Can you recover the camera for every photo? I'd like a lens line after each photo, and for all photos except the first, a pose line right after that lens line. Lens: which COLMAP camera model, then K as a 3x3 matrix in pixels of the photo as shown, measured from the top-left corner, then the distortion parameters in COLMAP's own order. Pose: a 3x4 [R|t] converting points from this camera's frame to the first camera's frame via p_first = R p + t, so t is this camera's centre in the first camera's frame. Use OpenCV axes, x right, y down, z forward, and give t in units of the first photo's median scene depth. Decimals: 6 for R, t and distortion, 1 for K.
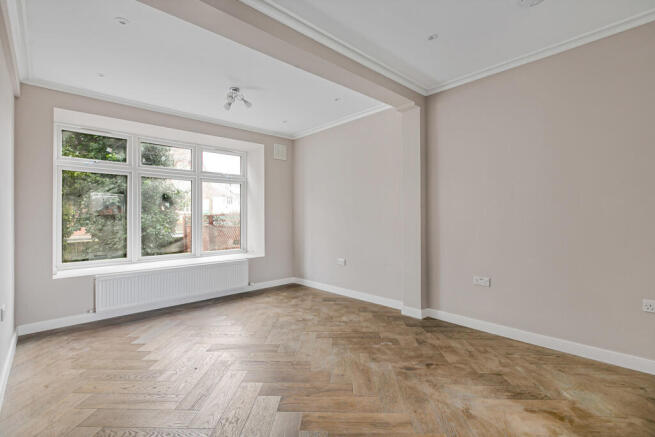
lens RADIAL K [[300.7, 0, 328.4], [0, 300.7, 217.2], [0, 0, 1]] dist [0.002203, 0.000095]
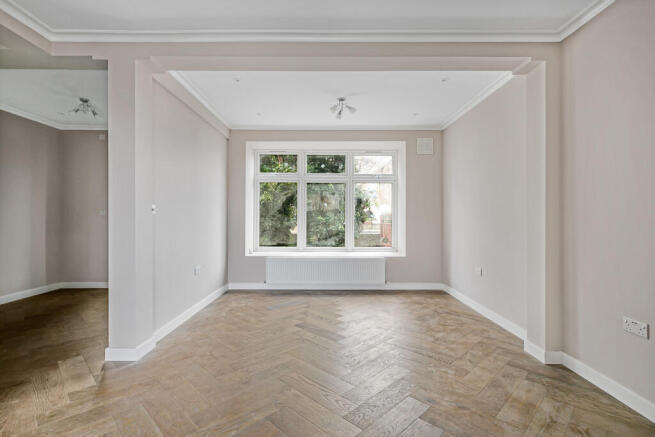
lens RADIAL K [[319.8, 0, 327.5], [0, 319.8, 218.5], [0, 0, 1]] dist [-0.001092, -0.000331]
pose [[0.728285, 0.014003, -0.685131, 0.368056], [-0.008757, 0.999900, 0.011127, -0.002193], [0.685218, -0.002104, 0.728335, 0.093884]]
